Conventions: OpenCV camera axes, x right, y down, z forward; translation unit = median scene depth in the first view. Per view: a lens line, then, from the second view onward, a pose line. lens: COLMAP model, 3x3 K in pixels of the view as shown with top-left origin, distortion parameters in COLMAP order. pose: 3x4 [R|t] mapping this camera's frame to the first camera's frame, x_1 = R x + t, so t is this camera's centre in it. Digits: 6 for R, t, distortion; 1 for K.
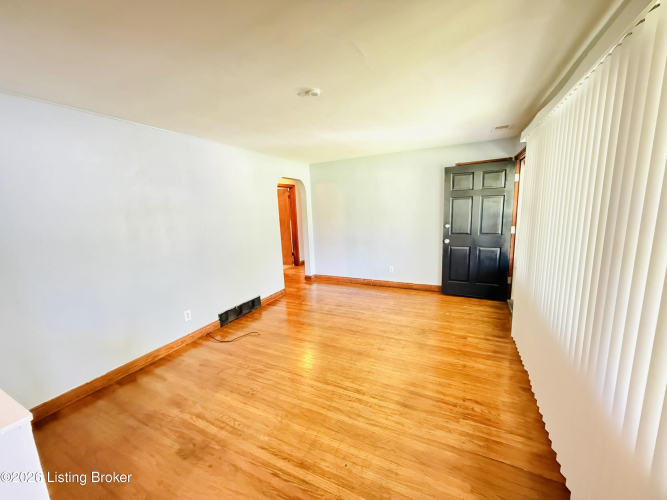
lens RADIAL K [[263.3, 0, 333.5], [0, 263.3, 250.0], [0, 0, 1]] dist [0.000780, 0.000057]
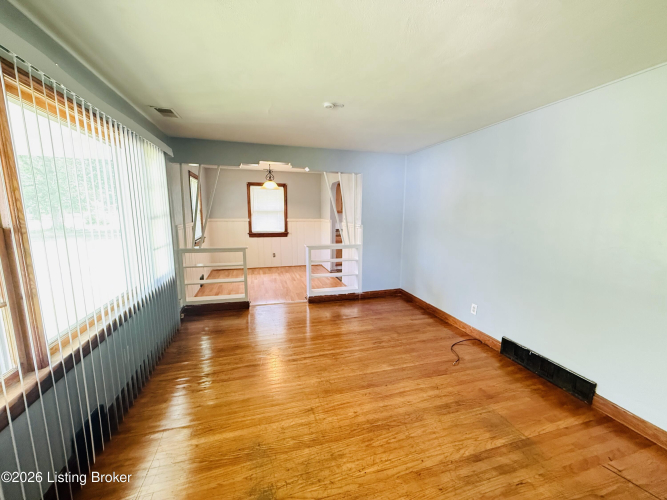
lens RADIAL K [[263.3, 0, 333.5], [0, 263.3, 250.0], [0, 0, 1]] dist [0.000780, 0.000057]
pose [[-0.734561, 0.133006, -0.665380, 0.498332], [-0.085151, 0.954780, 0.284860, -0.216387], [0.673179, 0.265904, -0.690018, 1.298425]]
